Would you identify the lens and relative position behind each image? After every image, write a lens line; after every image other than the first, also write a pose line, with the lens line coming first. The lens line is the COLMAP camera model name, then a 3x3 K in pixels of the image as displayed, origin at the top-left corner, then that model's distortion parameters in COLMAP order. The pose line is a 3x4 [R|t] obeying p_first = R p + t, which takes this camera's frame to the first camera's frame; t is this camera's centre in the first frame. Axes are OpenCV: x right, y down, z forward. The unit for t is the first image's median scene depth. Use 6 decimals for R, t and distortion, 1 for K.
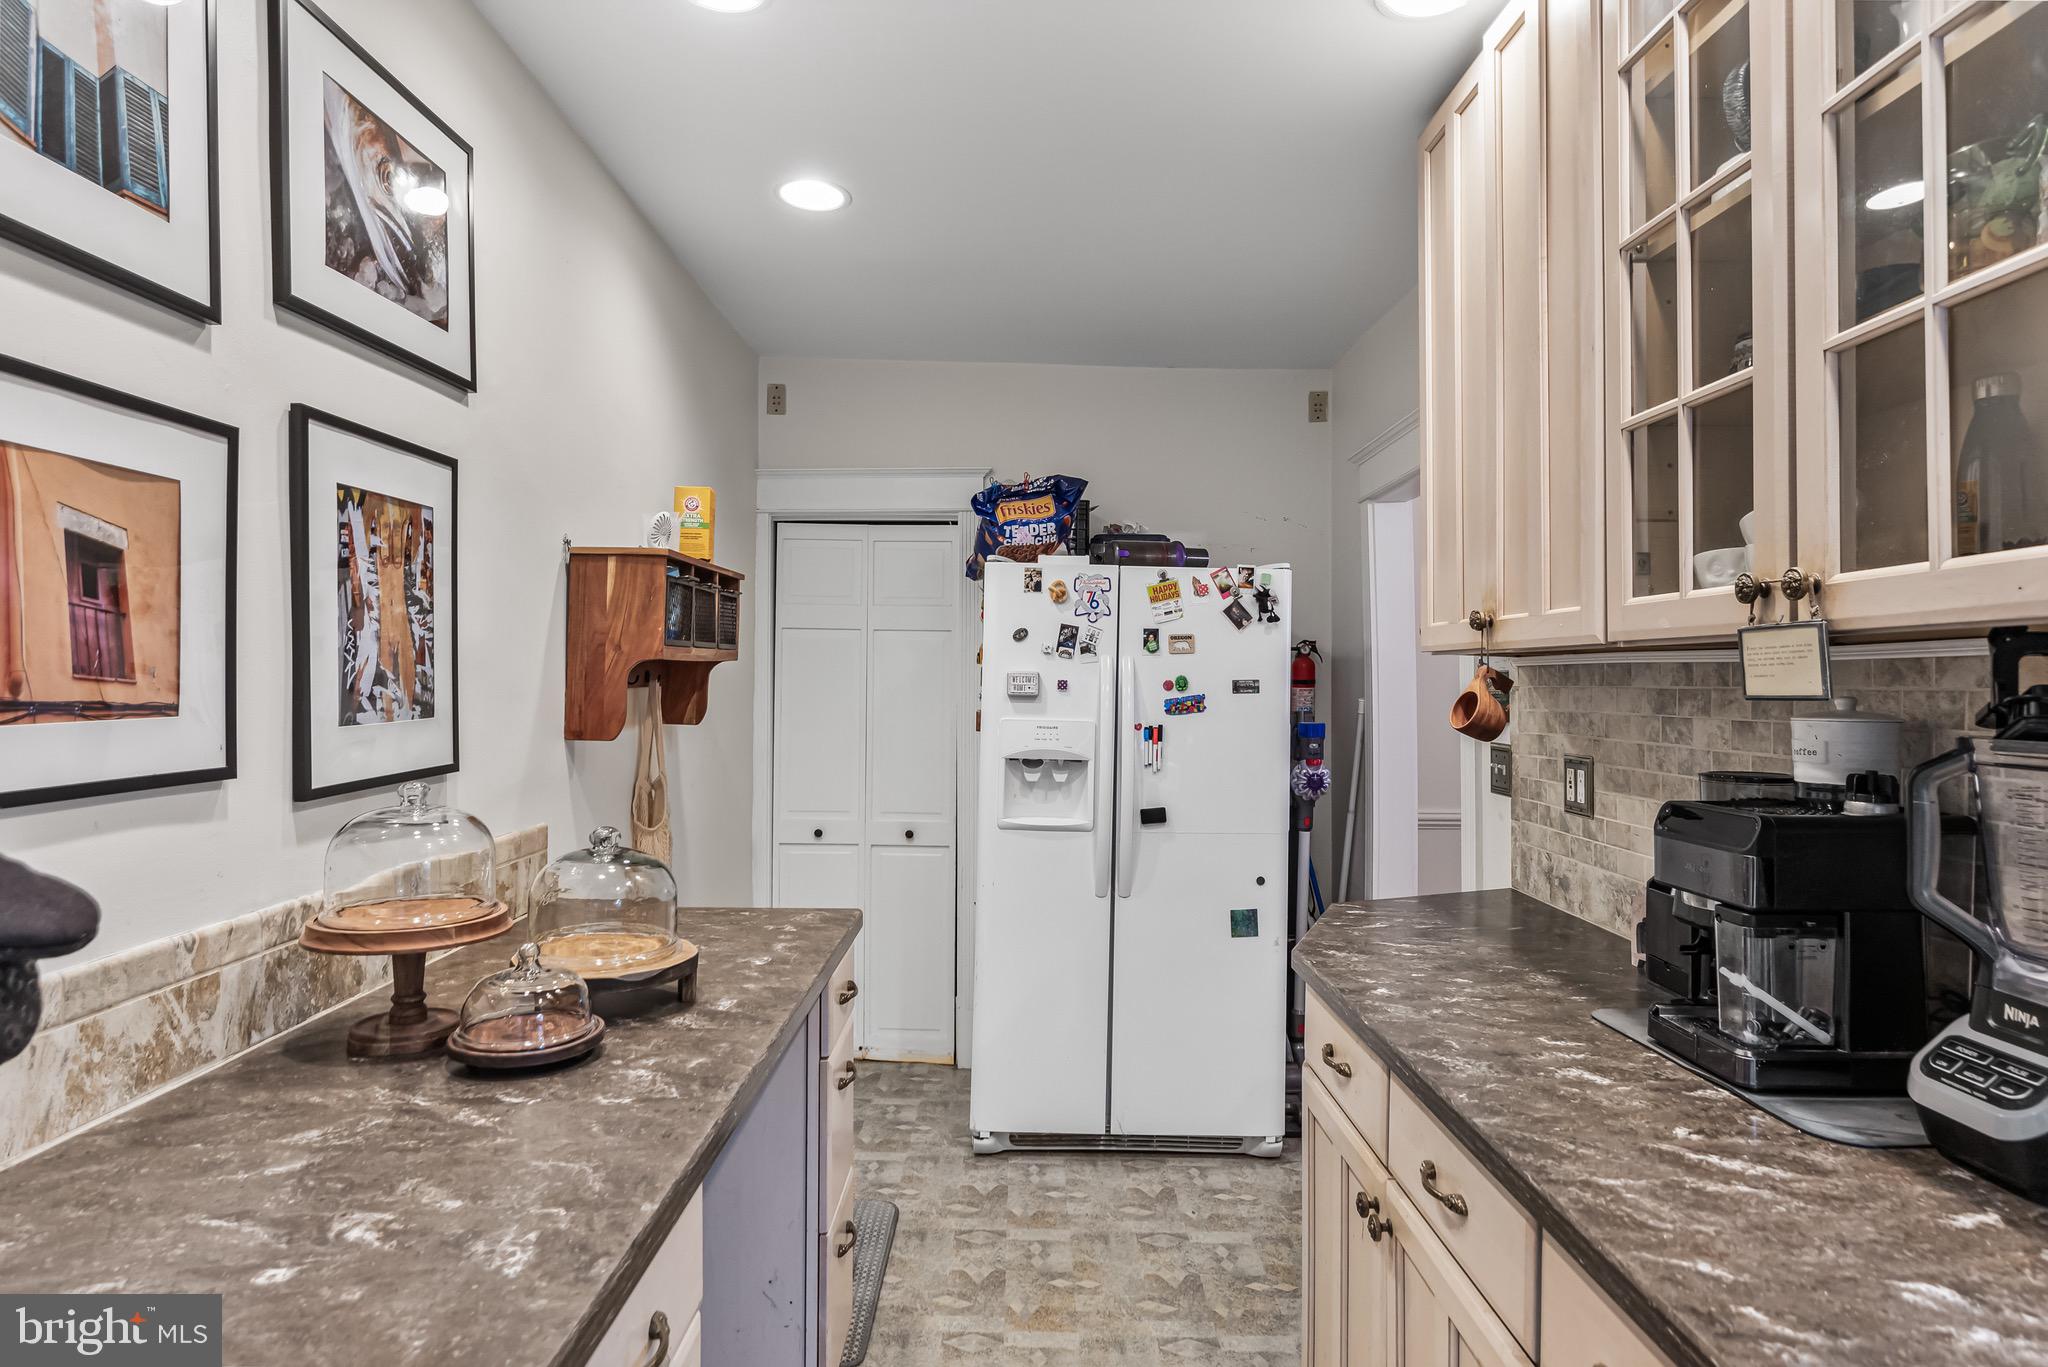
lens RADIAL K [[1173.6, 0, 1040.5], [0, 1173.6, 637.7], [0, 0, 1]] dist [0.060581, 0.000536]
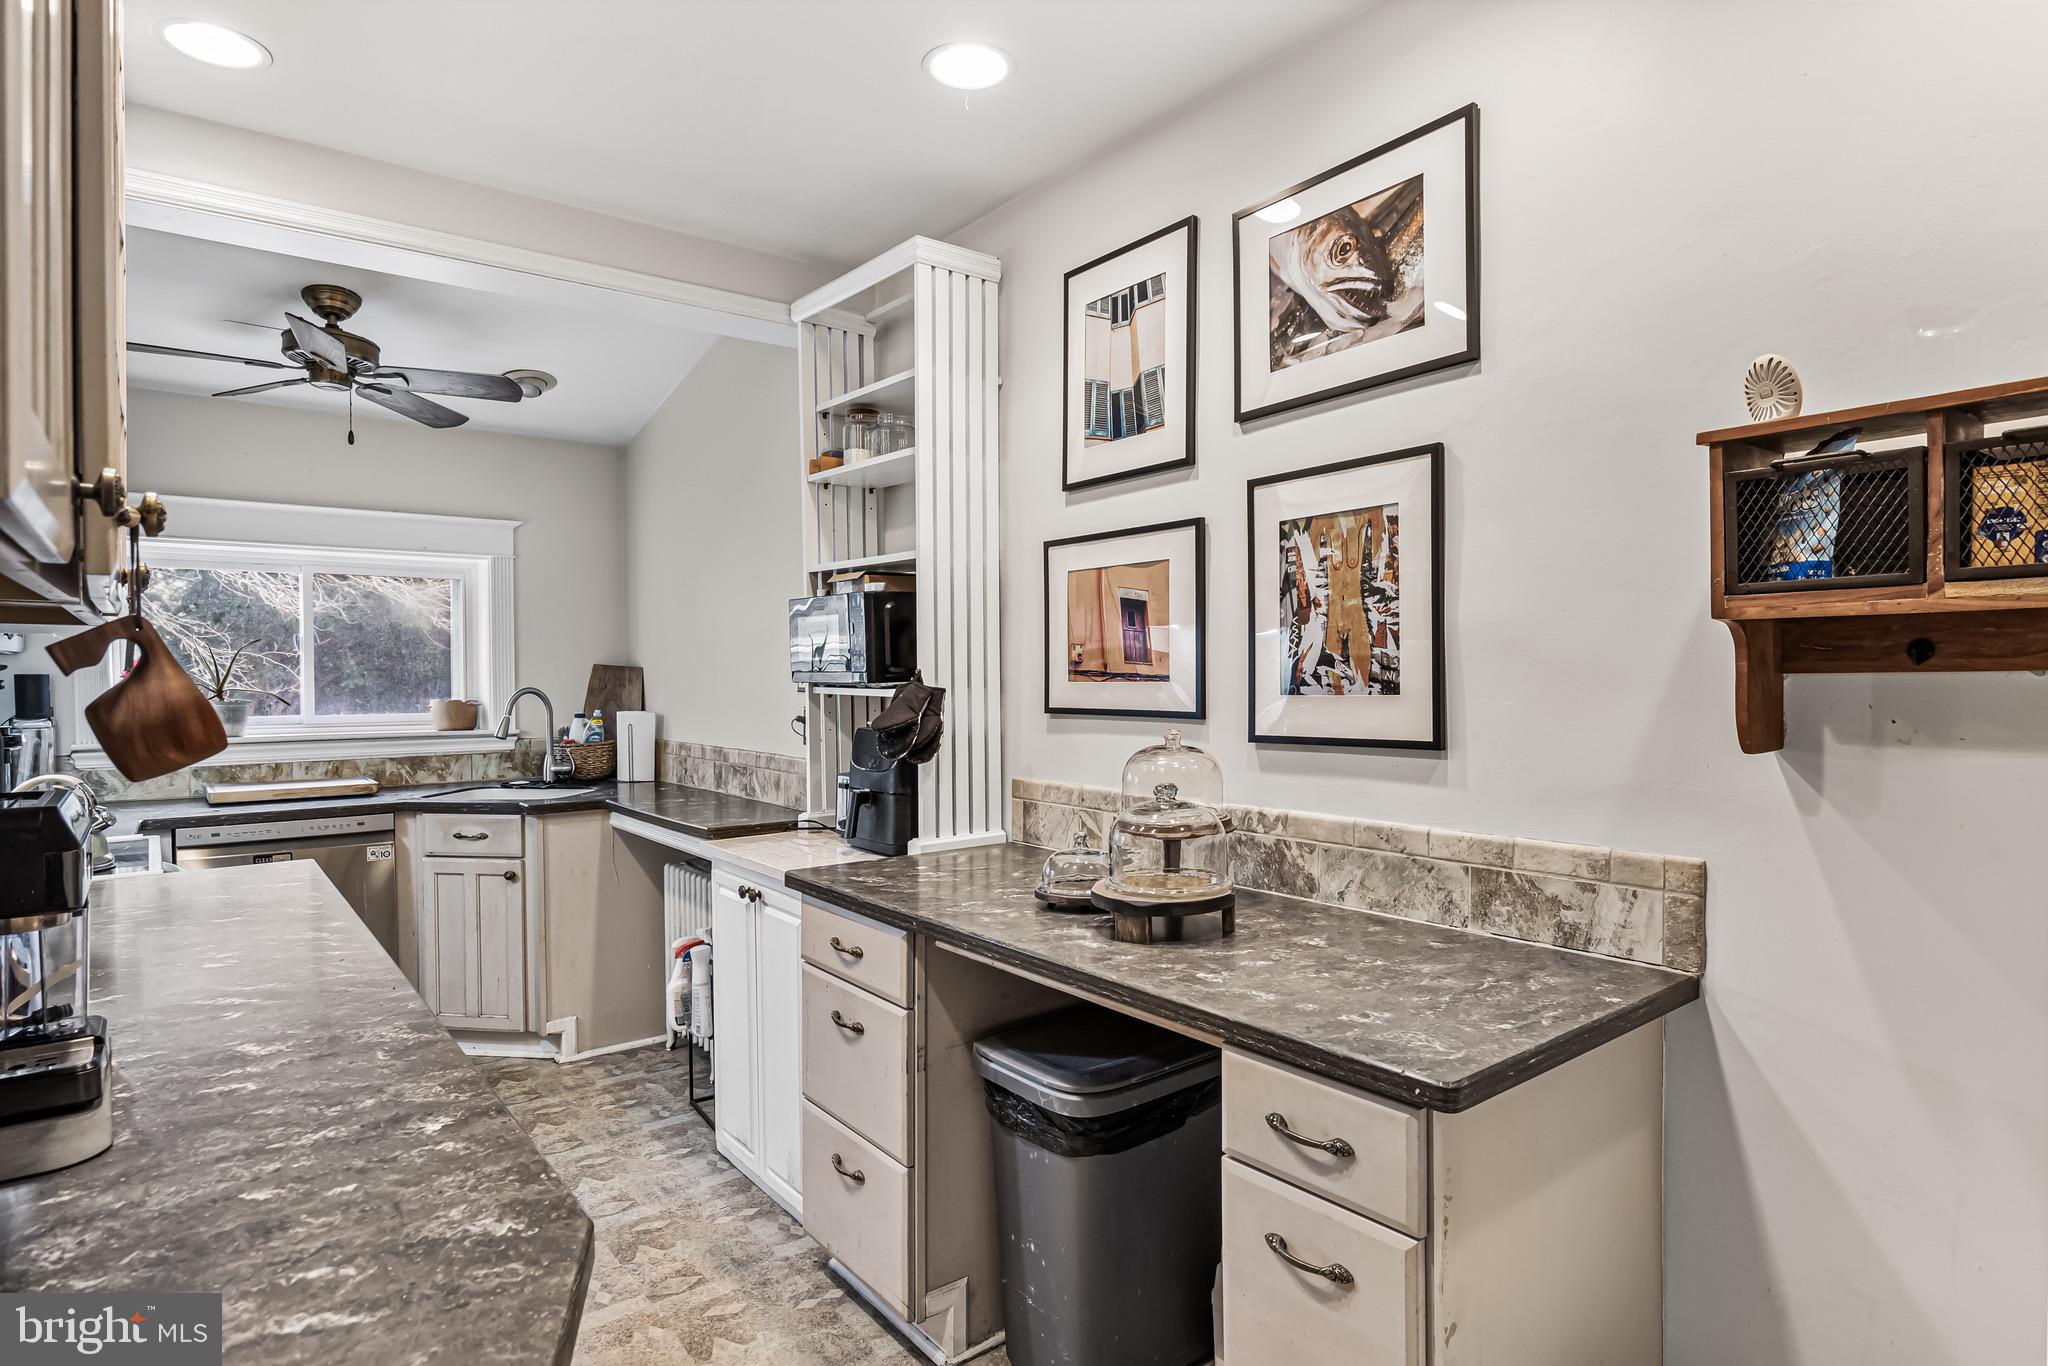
lens RADIAL K [[1109.1, 0, 1015.7], [0, 1109.1, 688.5], [0, 0, 1]] dist [0.002314, 0.002745]
pose [[-0.805124, 0.006912, -0.593066, 0.458403], [0.020850, 0.999644, -0.016654, 0.086515], [0.592740, -0.025773, -0.804981, 1.978323]]
